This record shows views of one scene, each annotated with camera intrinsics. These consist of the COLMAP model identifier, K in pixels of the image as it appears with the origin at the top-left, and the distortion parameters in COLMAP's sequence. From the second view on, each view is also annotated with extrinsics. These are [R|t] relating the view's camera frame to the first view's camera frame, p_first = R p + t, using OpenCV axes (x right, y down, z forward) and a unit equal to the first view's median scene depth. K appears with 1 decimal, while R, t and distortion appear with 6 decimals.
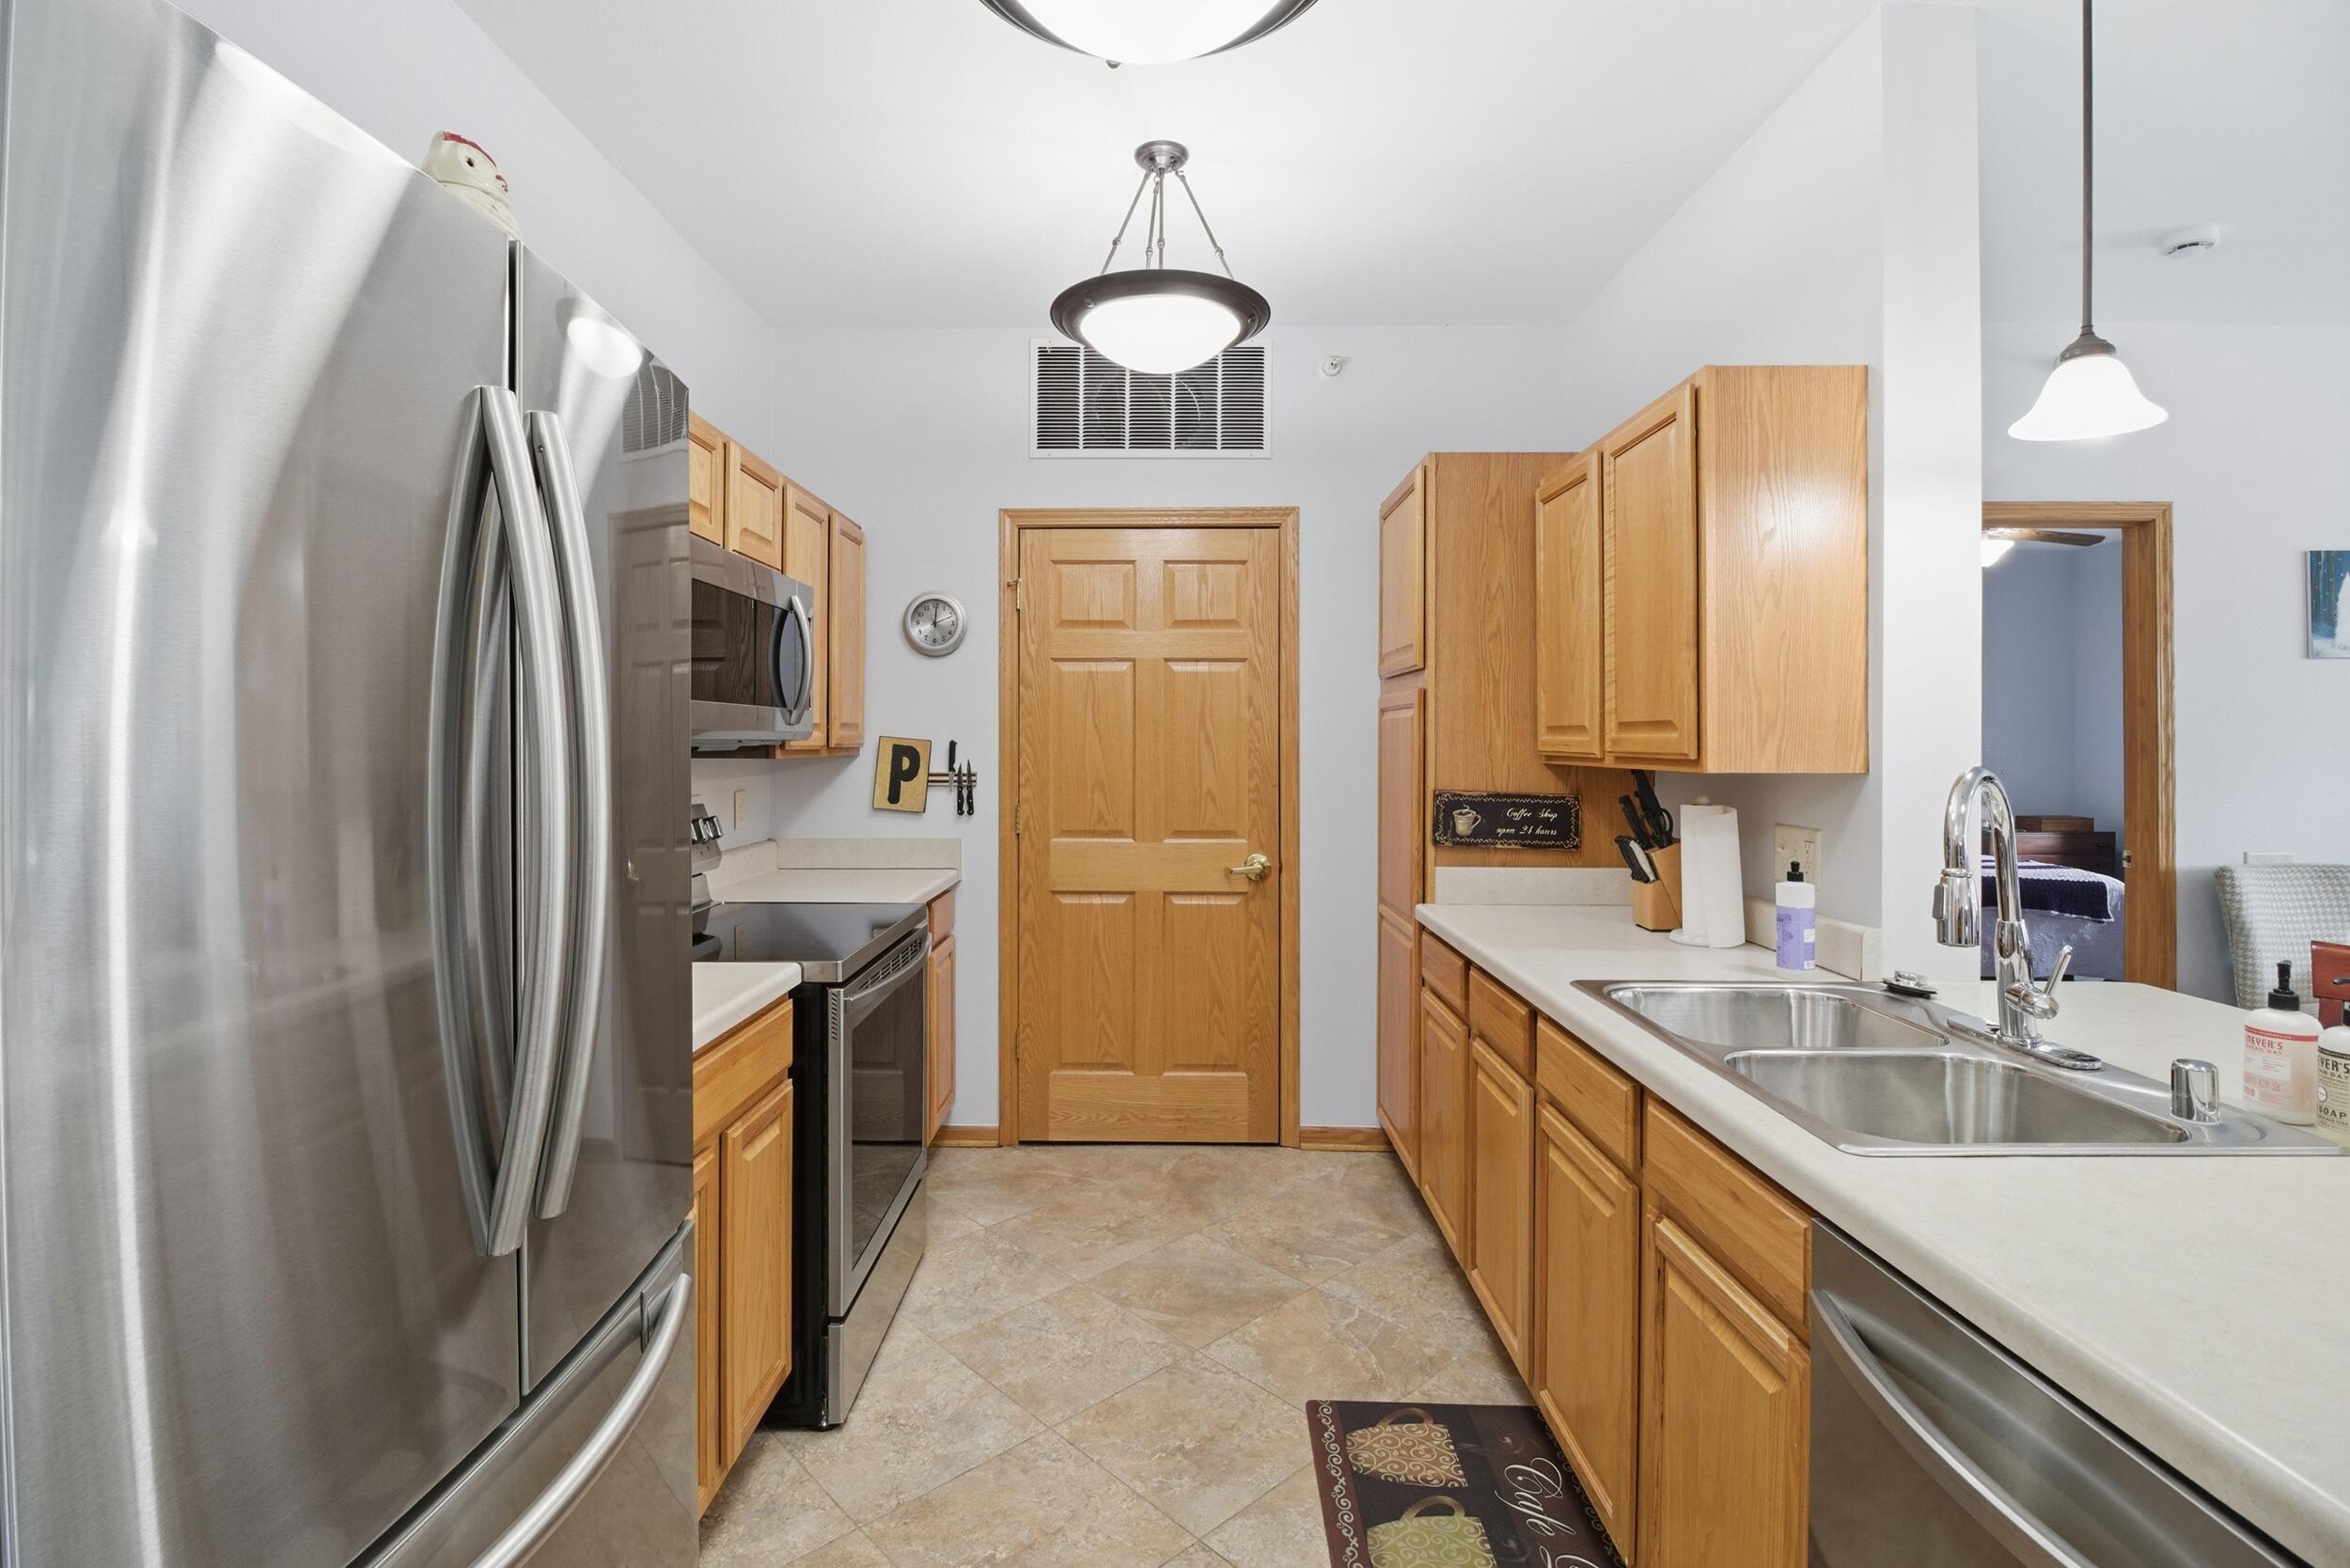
lens RADIAL K [[1089.2, 0, 1170.3], [0, 1089.2, 775.8], [0, 0, 1]] dist [-0.003311, -0.000174]
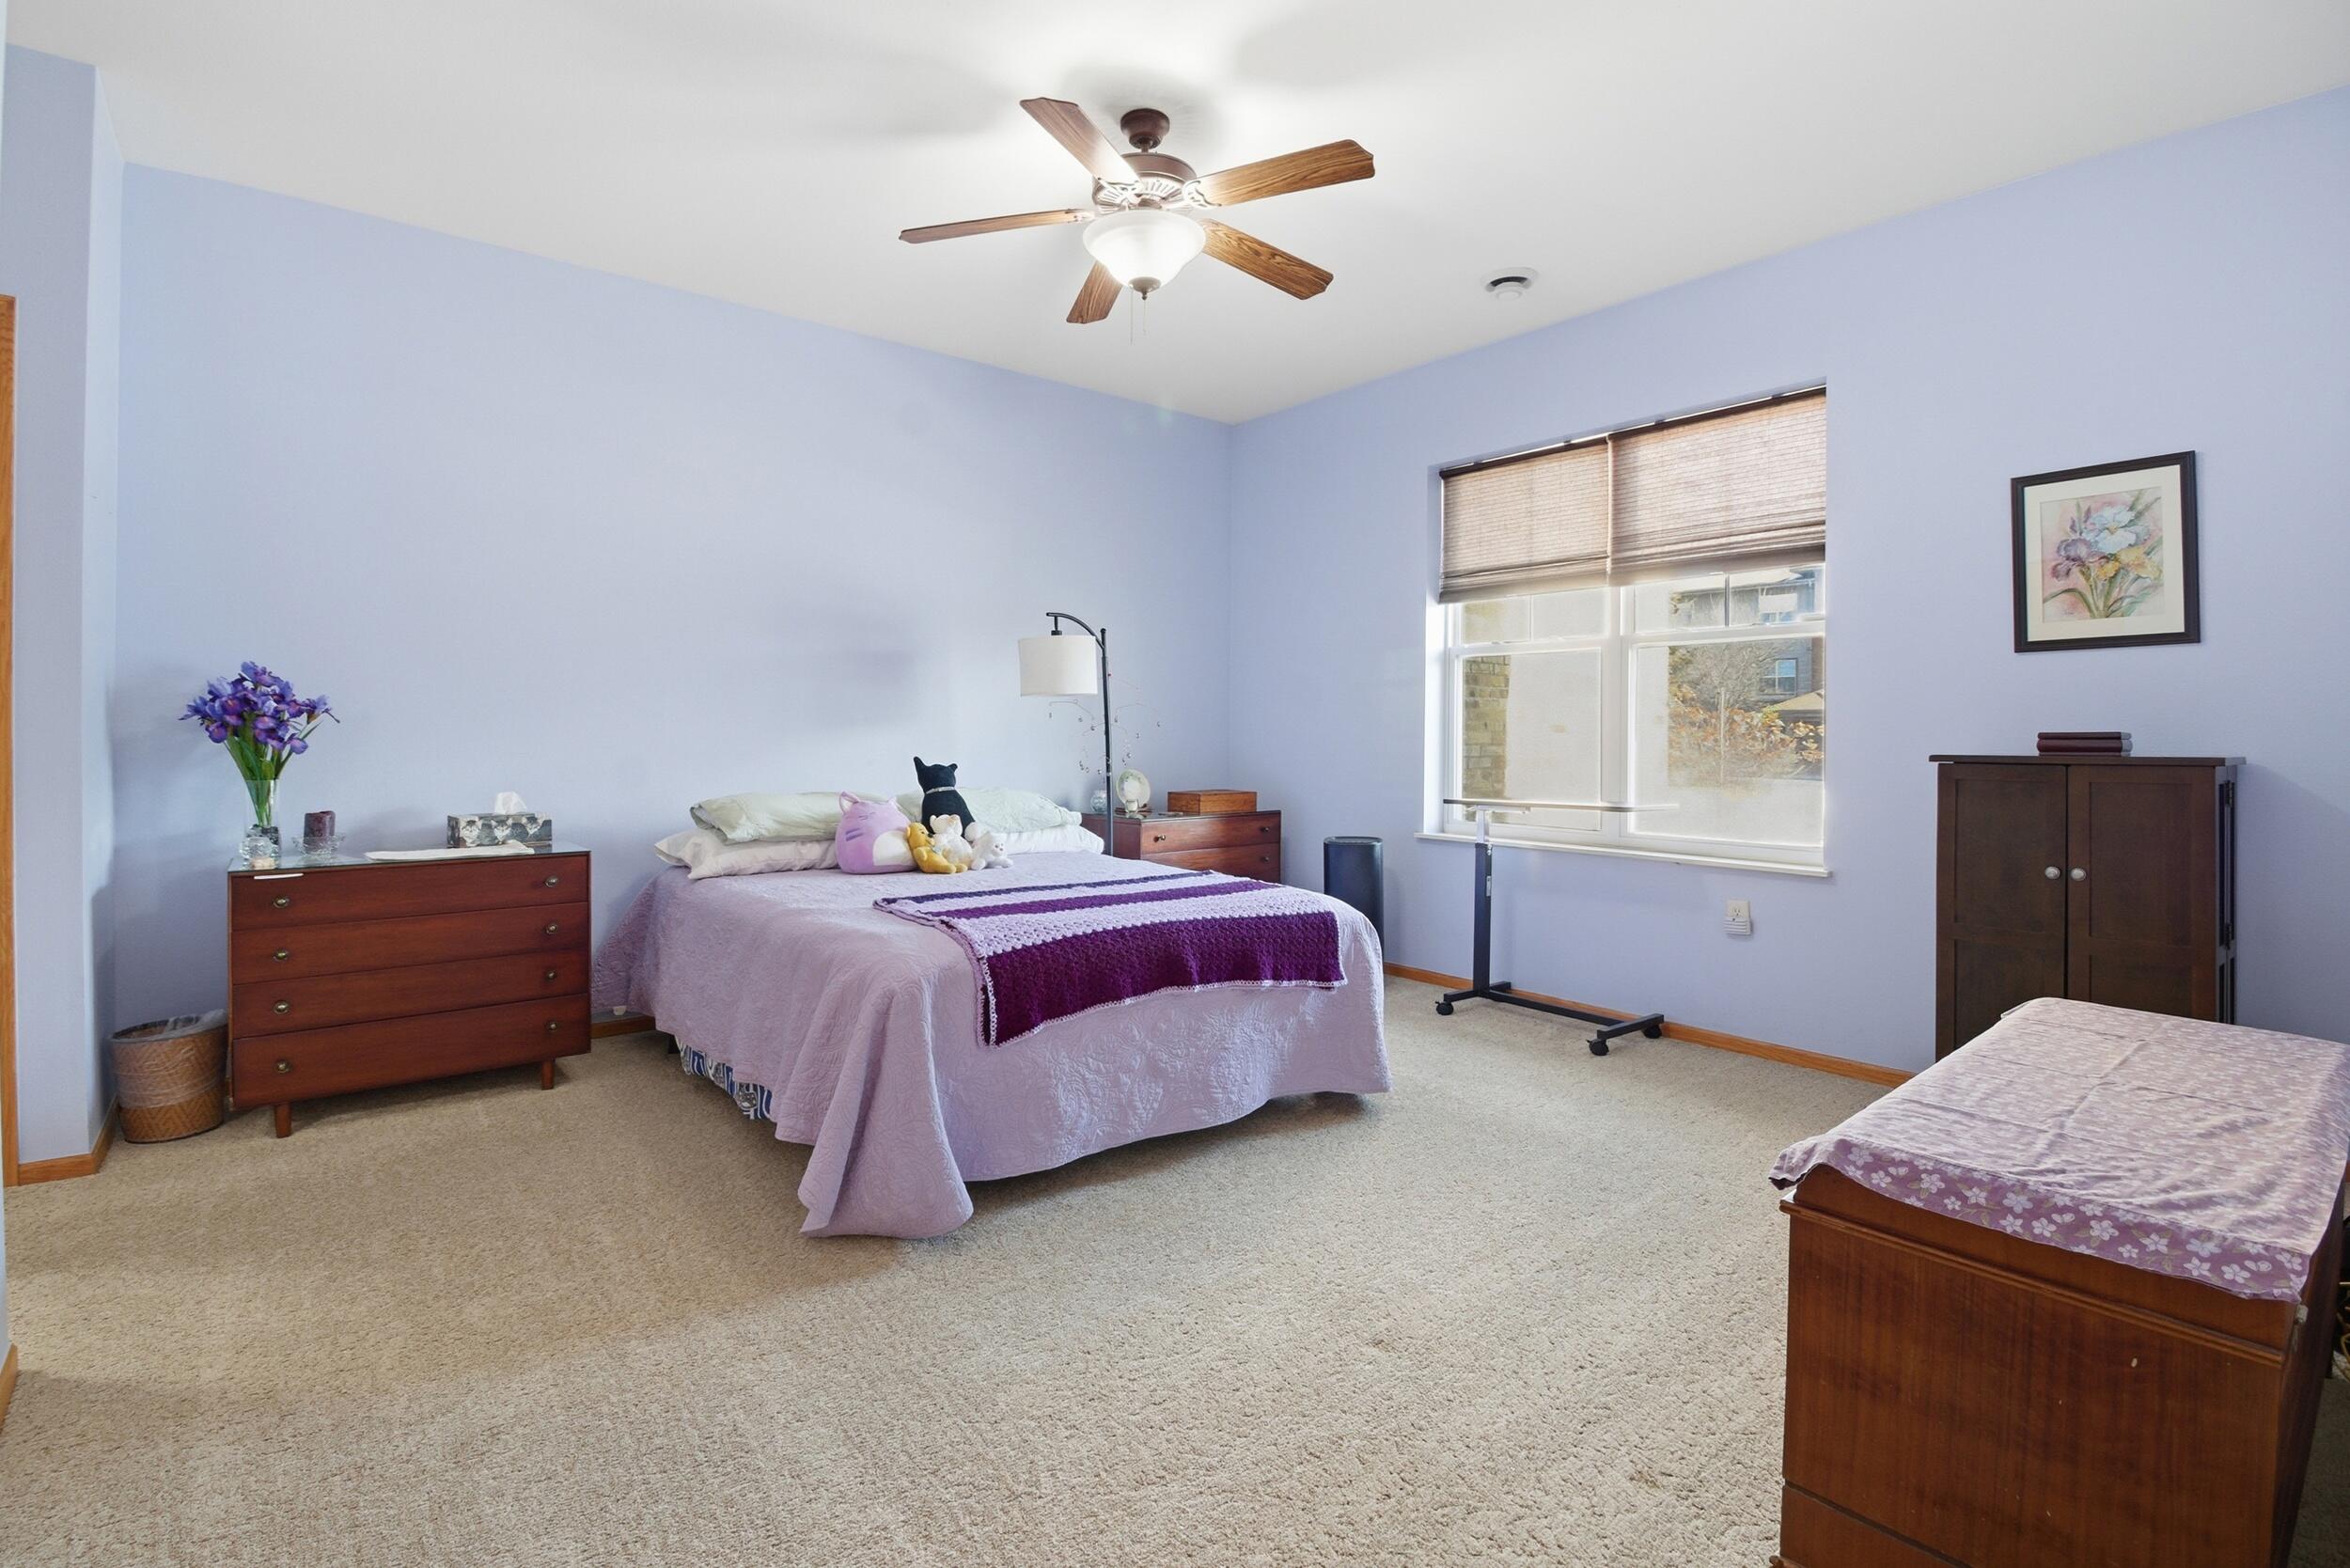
lens RADIAL K [[1089.2, 0, 1171.9], [0, 1089.2, 775.8], [0, 0, 1]] dist [-0.003311, -0.000174]
pose [[0.753132, -0.027235, 0.657305, 0.449847], [0.022179, 0.999626, 0.016007, 0.021147], [-0.657495, 0.002523, 0.753455, 0.645088]]
